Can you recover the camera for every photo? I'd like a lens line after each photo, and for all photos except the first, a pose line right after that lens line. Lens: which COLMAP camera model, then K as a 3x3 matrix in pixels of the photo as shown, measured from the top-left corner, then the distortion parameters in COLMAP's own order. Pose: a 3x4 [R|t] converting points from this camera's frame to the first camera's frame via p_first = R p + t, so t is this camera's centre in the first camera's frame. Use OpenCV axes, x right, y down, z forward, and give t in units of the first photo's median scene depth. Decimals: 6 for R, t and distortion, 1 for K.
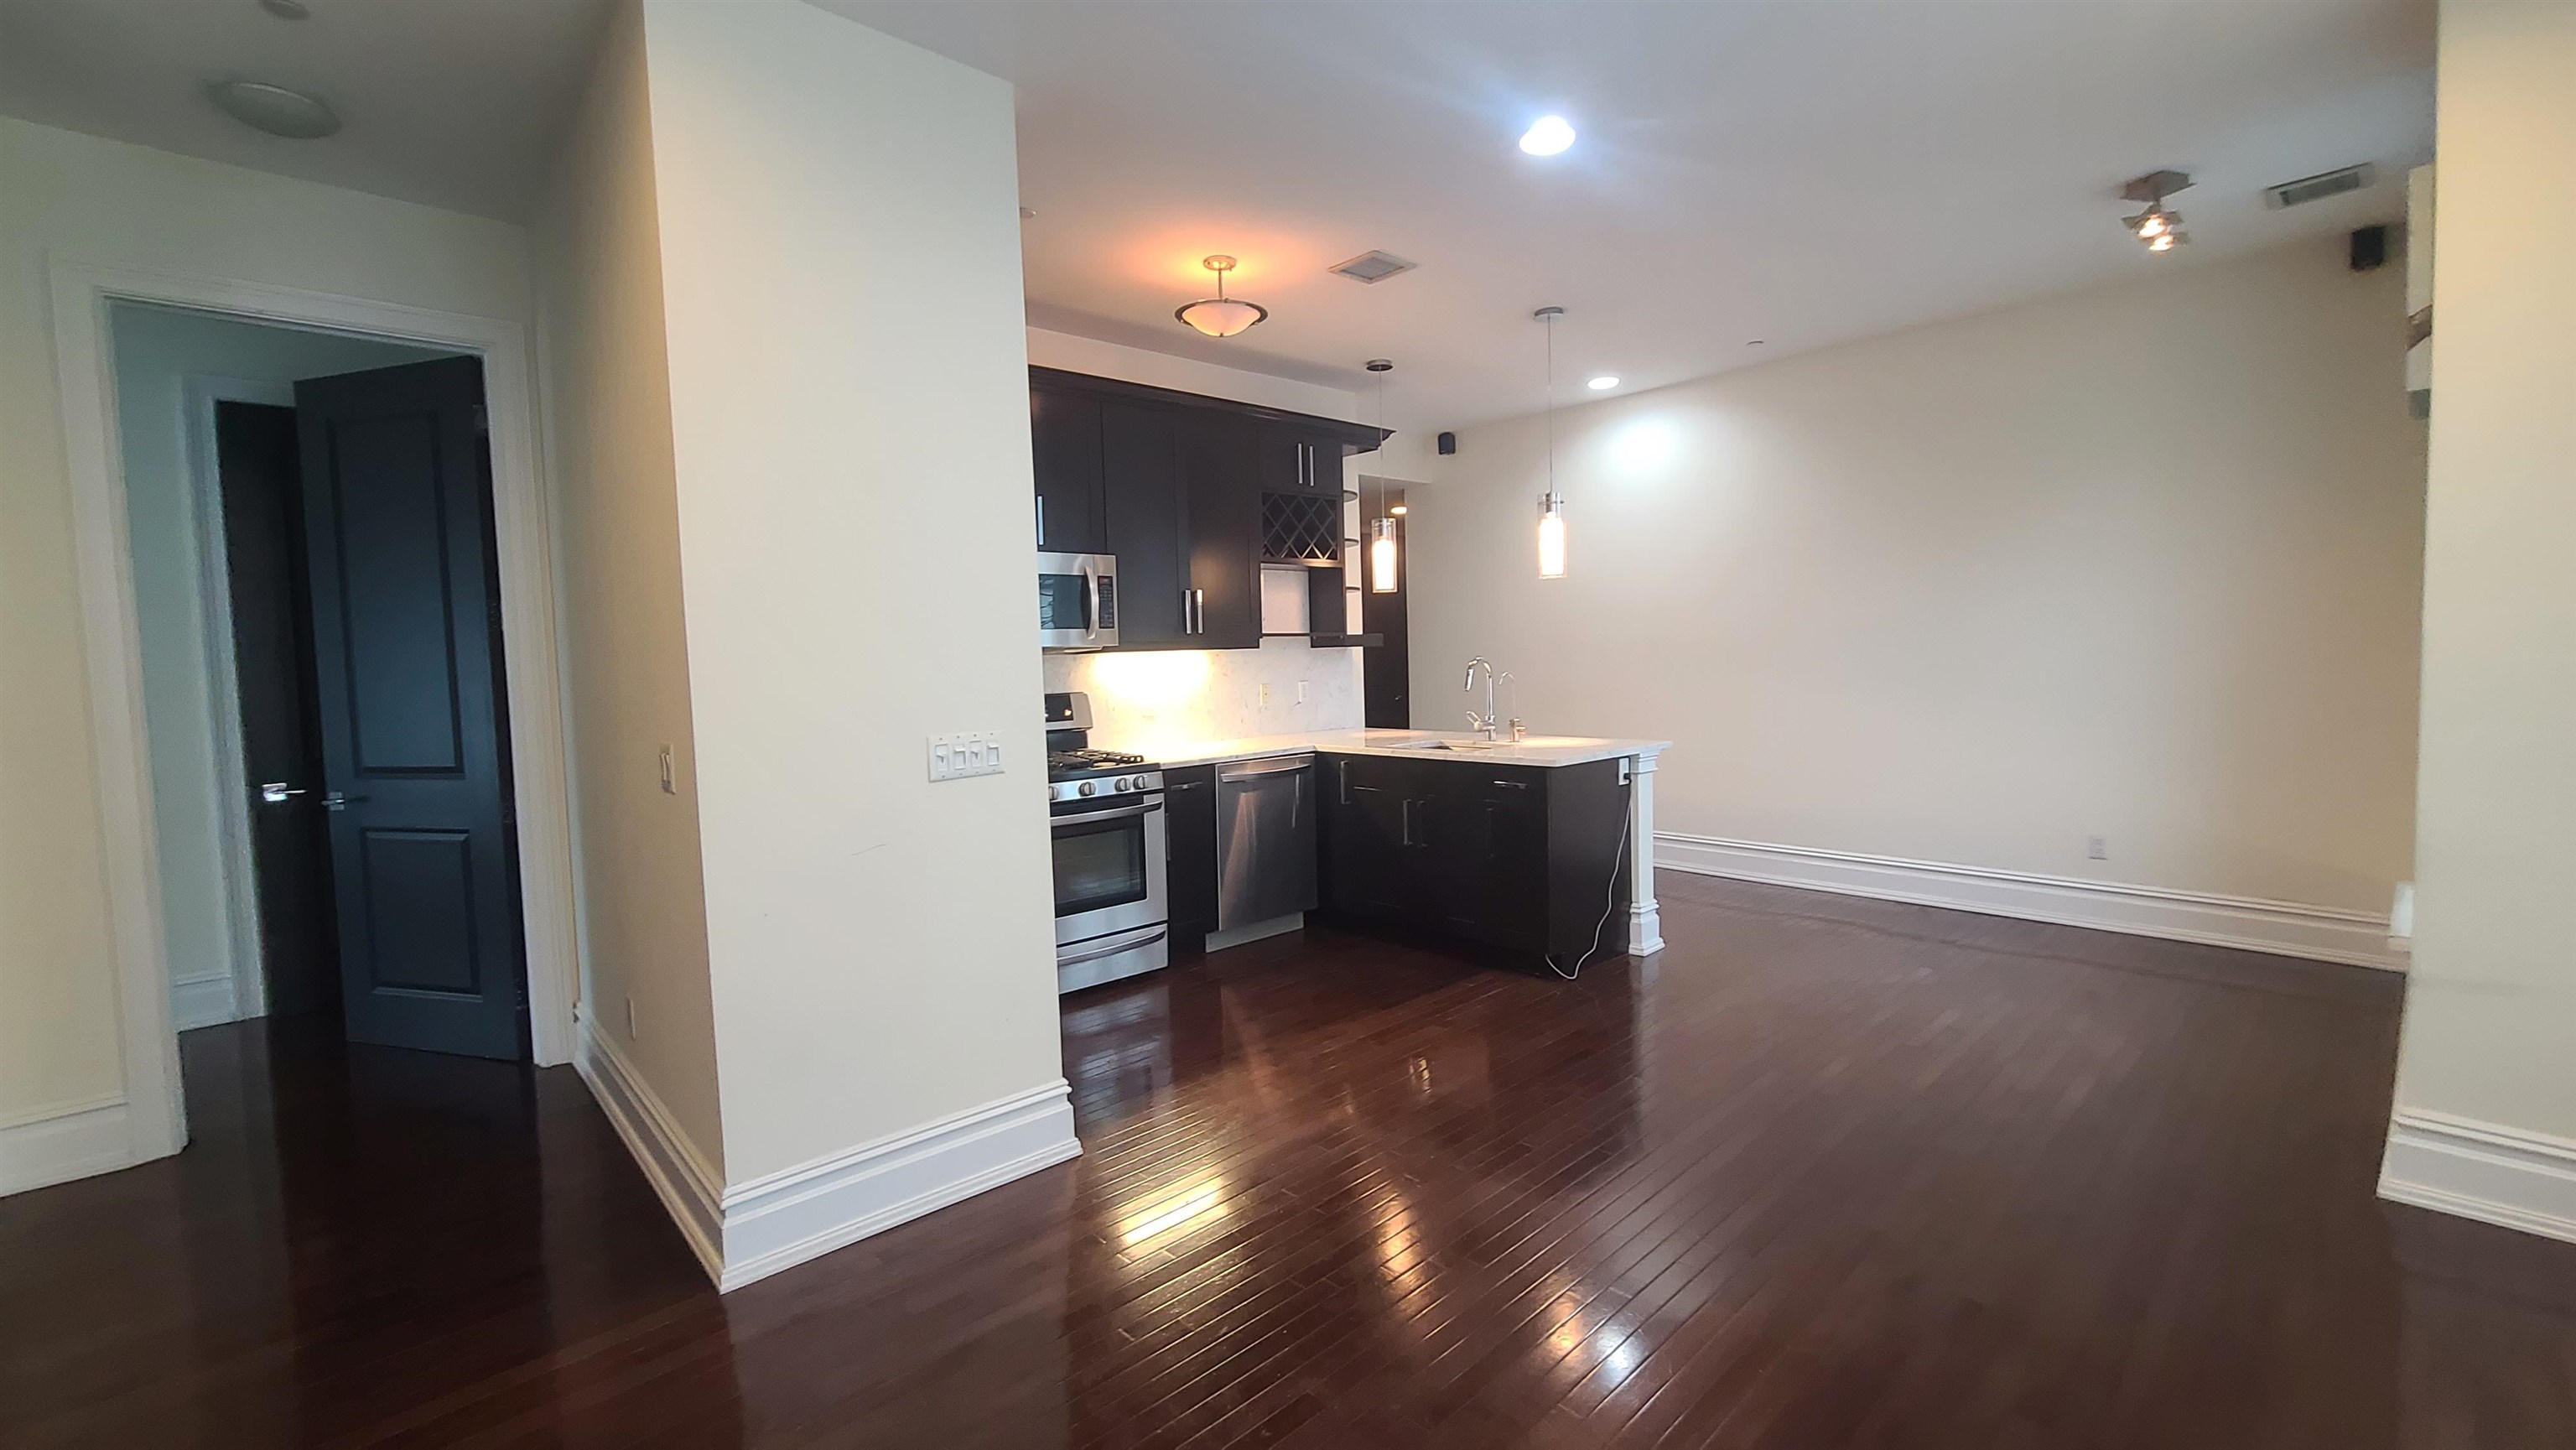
lens RADIAL K [[1048.2, 0, 1272.9], [0, 1048.2, 714.7], [0, 0, 1]] dist [-0.004386, -0.000850]
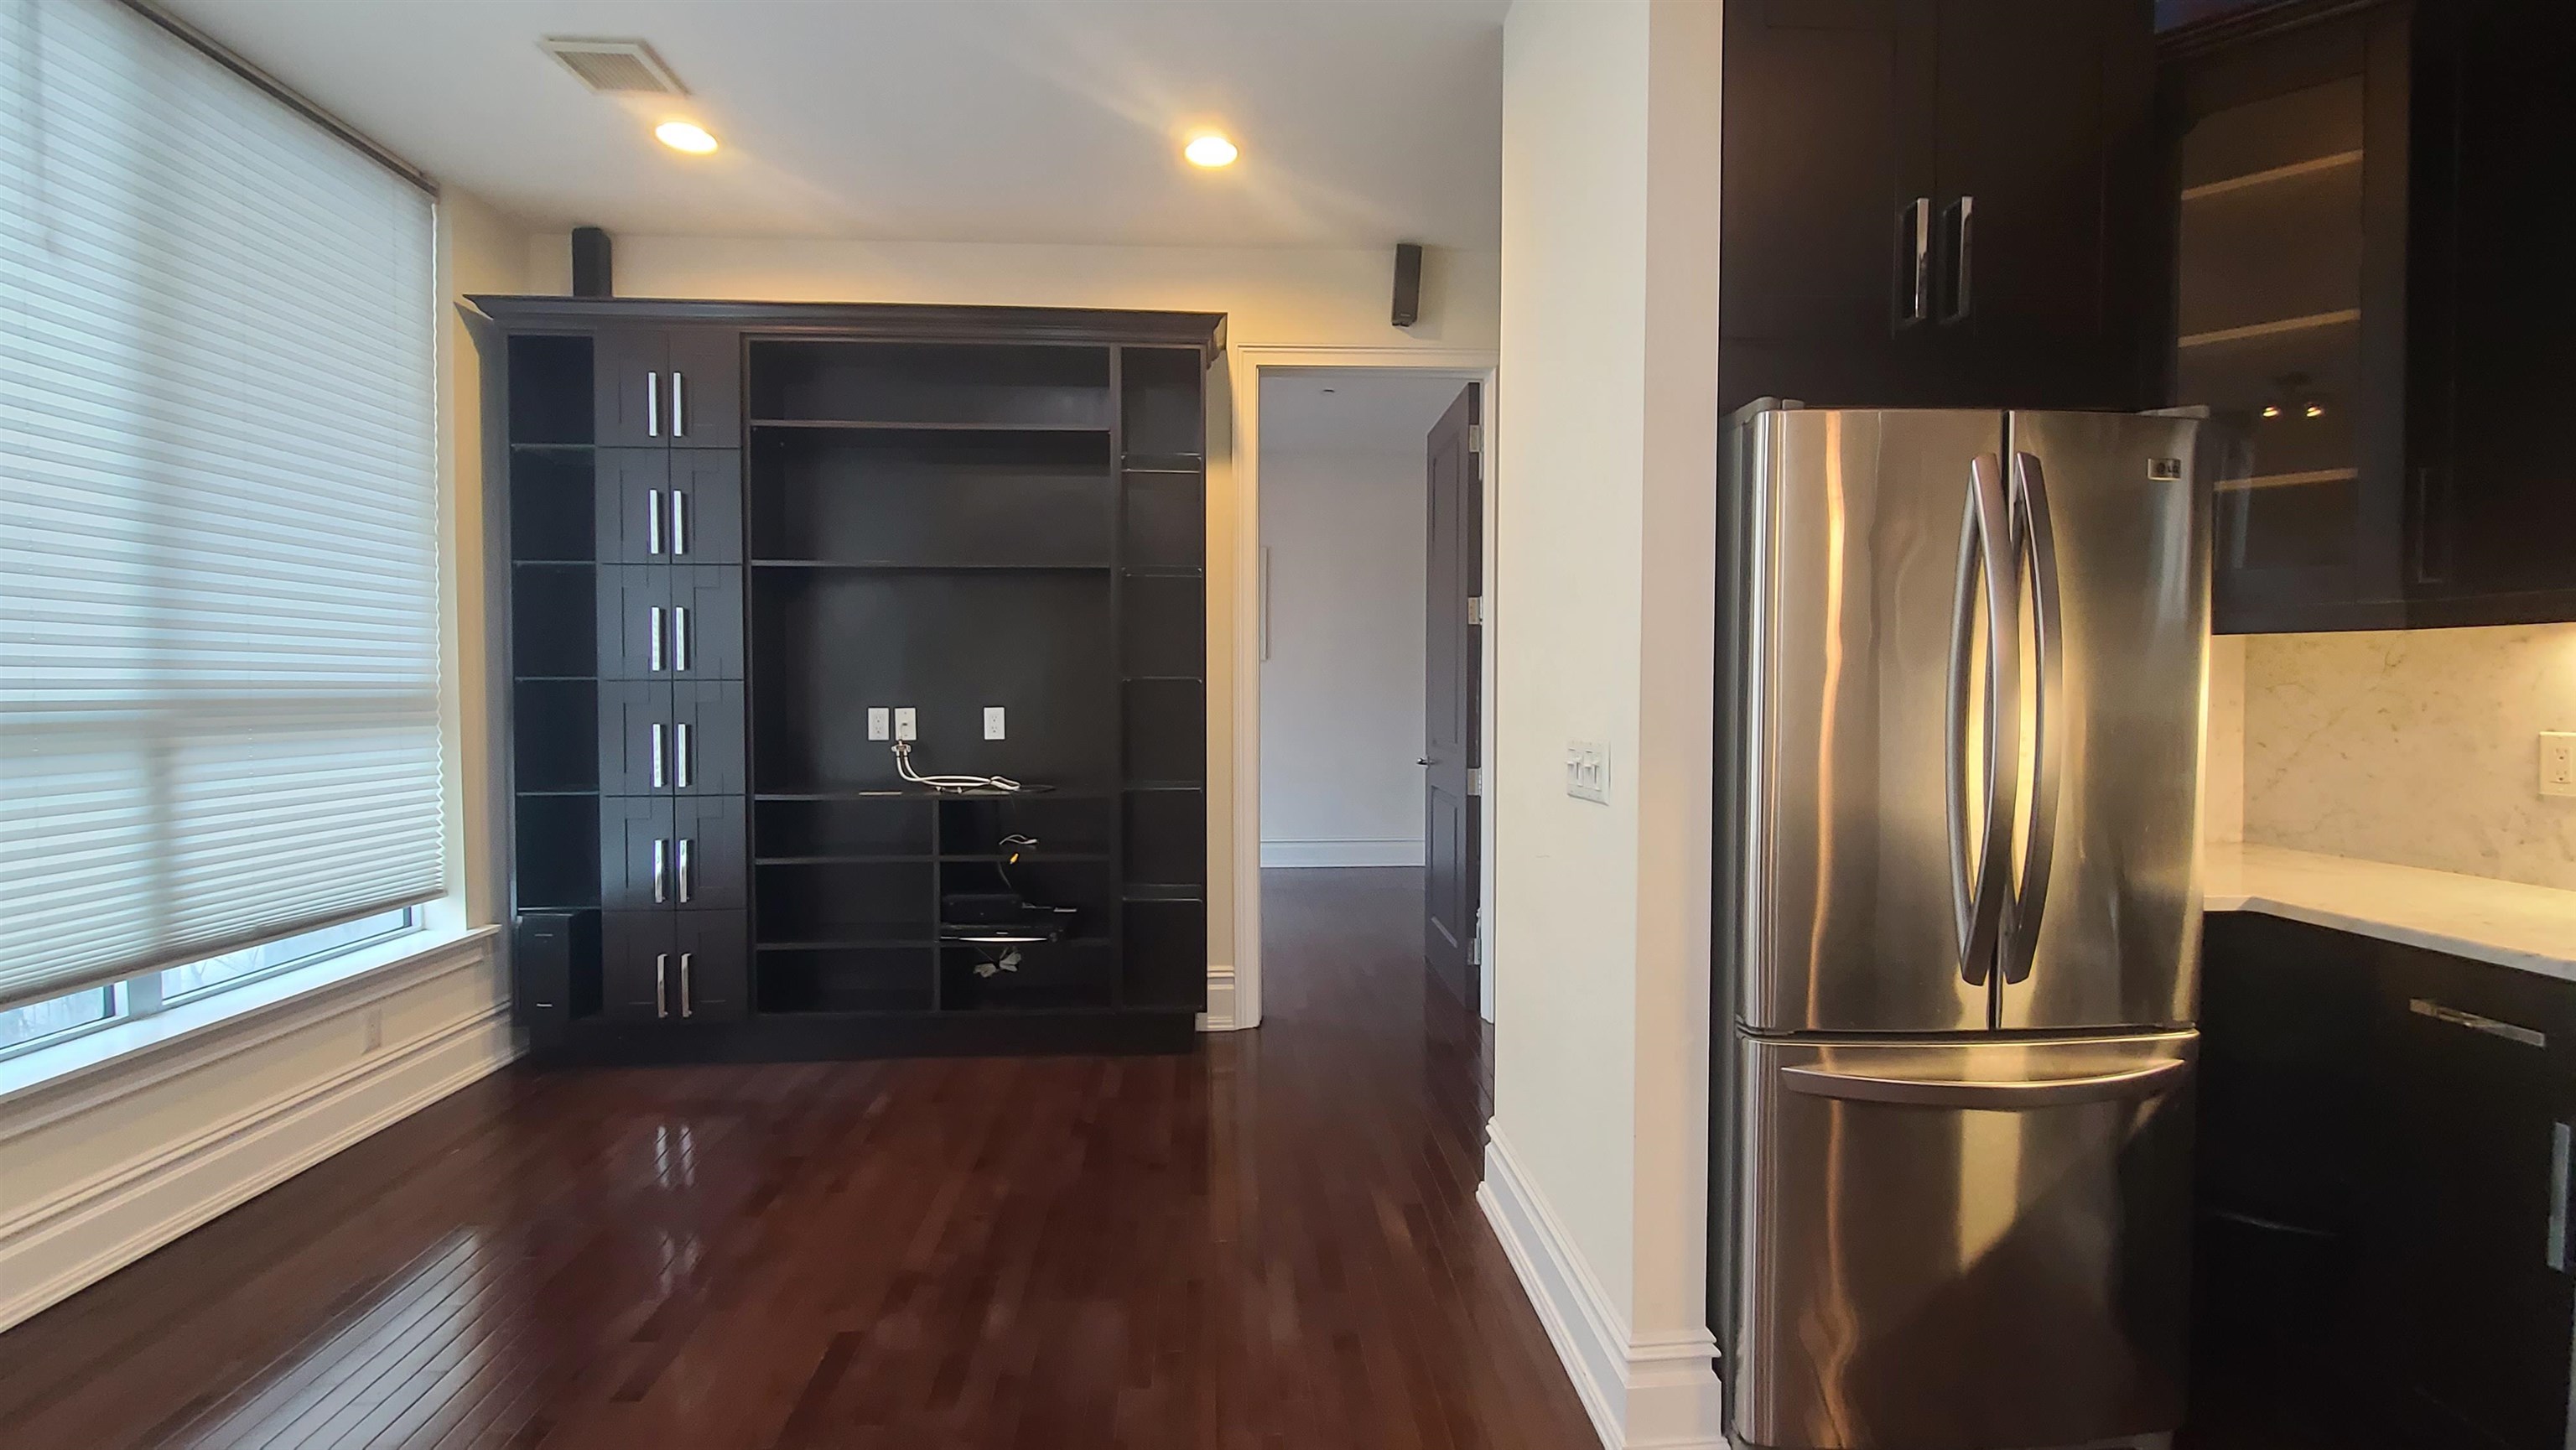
lens RADIAL K [[1048.2, 0, 1280.1], [0, 1048.2, 717.2], [0, 0, 1]] dist [-0.004386, -0.000850]
pose [[-0.624381, 0.052510, -0.779353, 0.234088], [-0.029361, 0.995455, 0.090593, -0.033171], [0.780568, 0.079447, -0.620002, 0.743300]]
